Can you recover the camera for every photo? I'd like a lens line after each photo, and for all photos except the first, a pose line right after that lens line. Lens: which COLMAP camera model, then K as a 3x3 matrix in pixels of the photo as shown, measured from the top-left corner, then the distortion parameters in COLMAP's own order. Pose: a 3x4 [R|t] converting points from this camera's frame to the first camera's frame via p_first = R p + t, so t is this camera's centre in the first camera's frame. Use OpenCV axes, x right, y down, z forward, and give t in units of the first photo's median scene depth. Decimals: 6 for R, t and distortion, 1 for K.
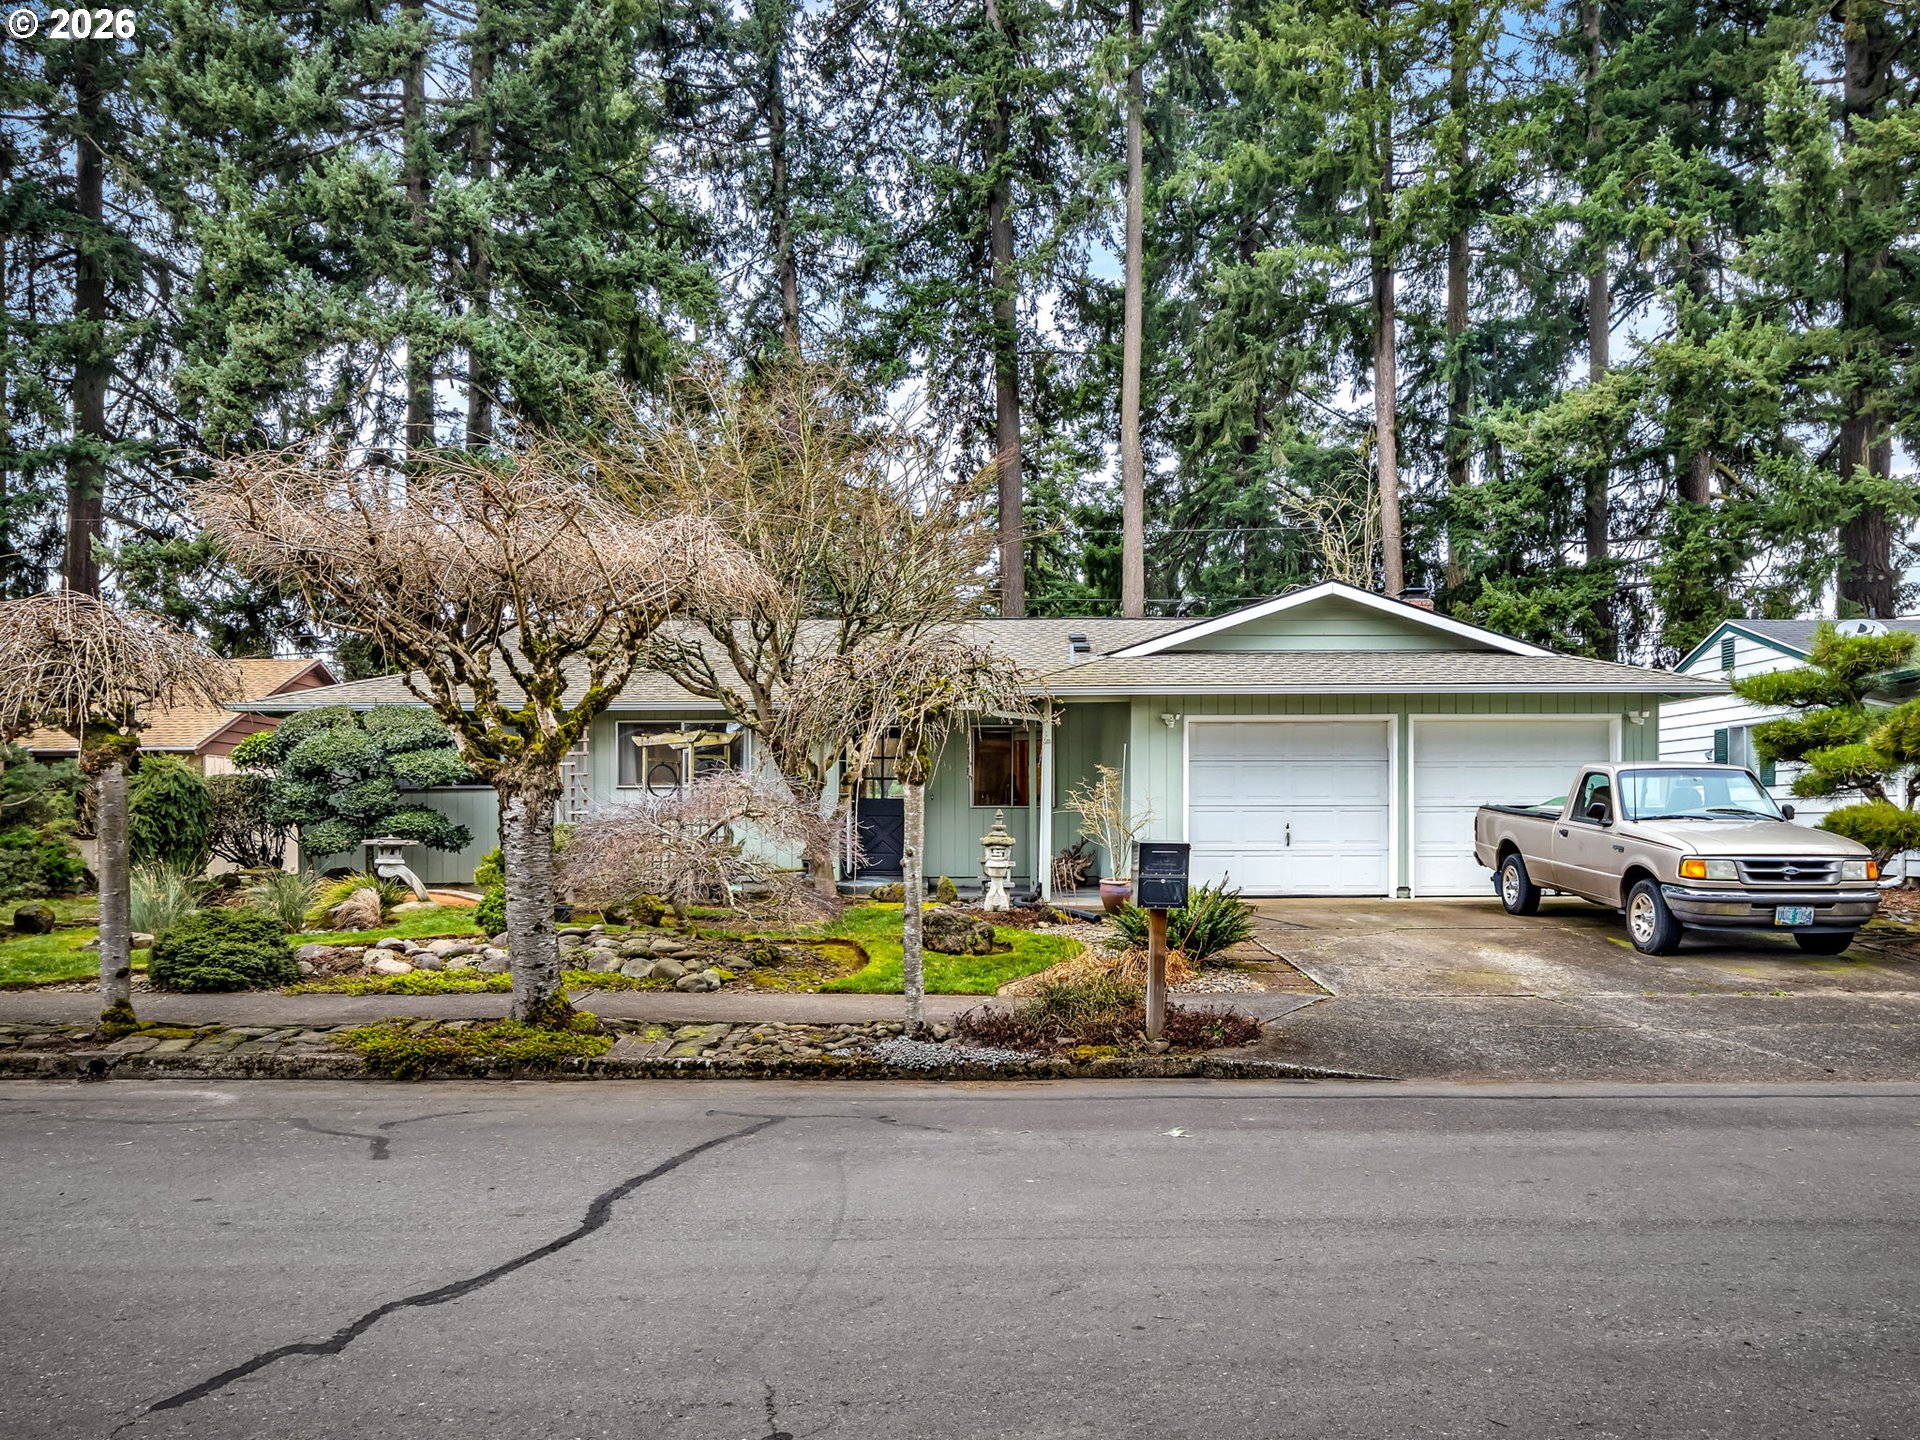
lens RADIAL K [[1565.4, 0, 954.9], [0, 1565.4, 697.8], [0, 0, 1]] dist [0.000511, -0.000756]
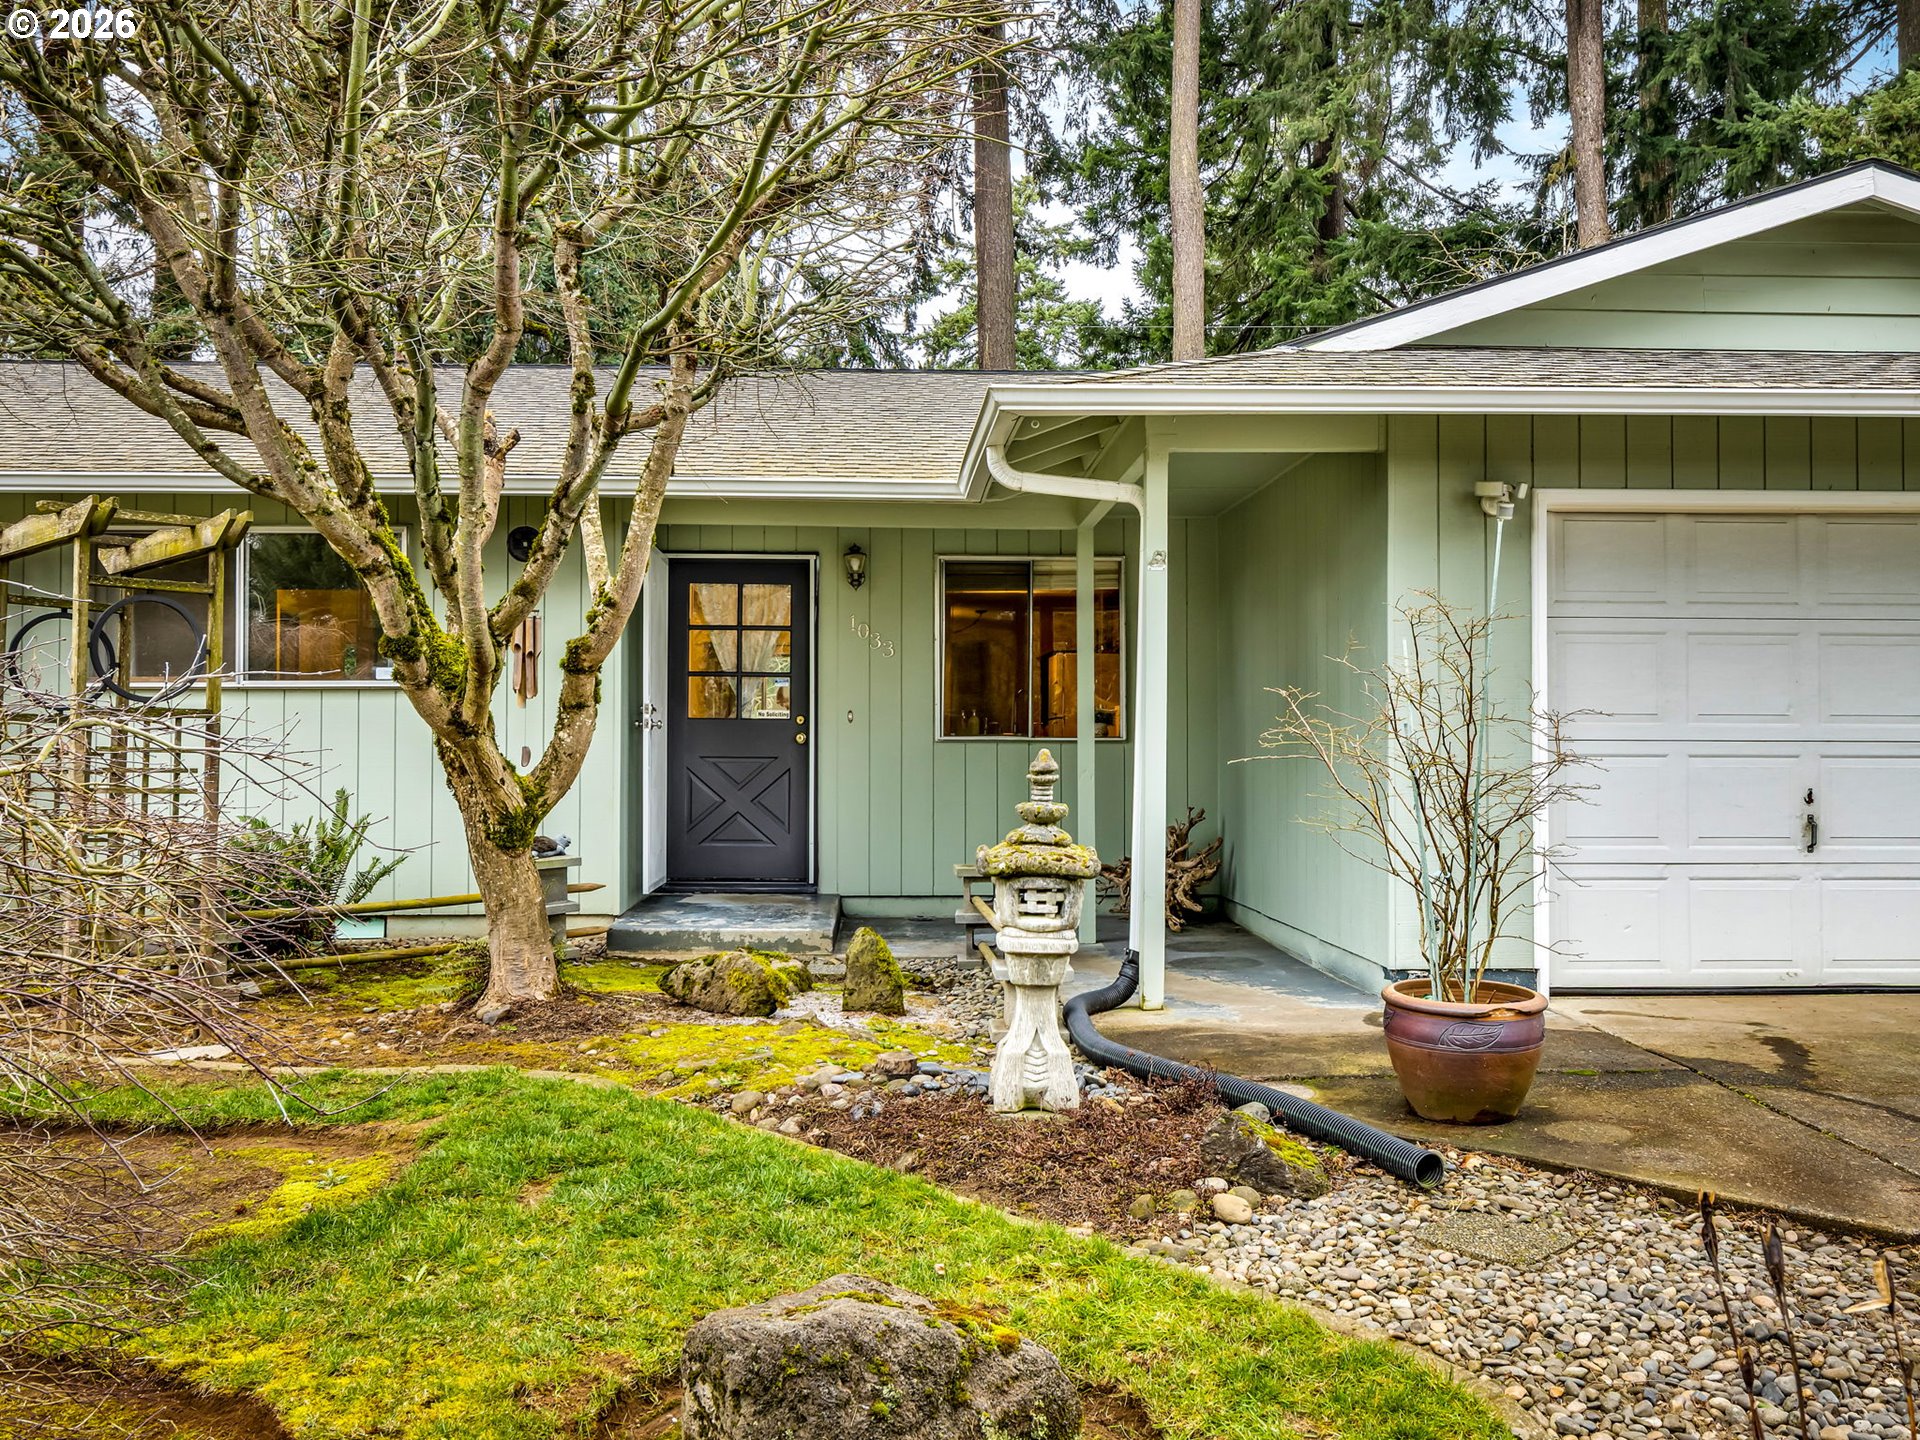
lens RADIAL K [[1061.7, 0, 952.8], [0, 1061.7, 680.9], [0, 0, 1]] dist [0.001358, -0.001492]
pose [[0.999284, 0.007943, 0.036989, 0.002709], [-0.008538, 0.999836, 0.015953, 0.037159], [-0.036857, -0.016258, 0.999188, 0.537295]]
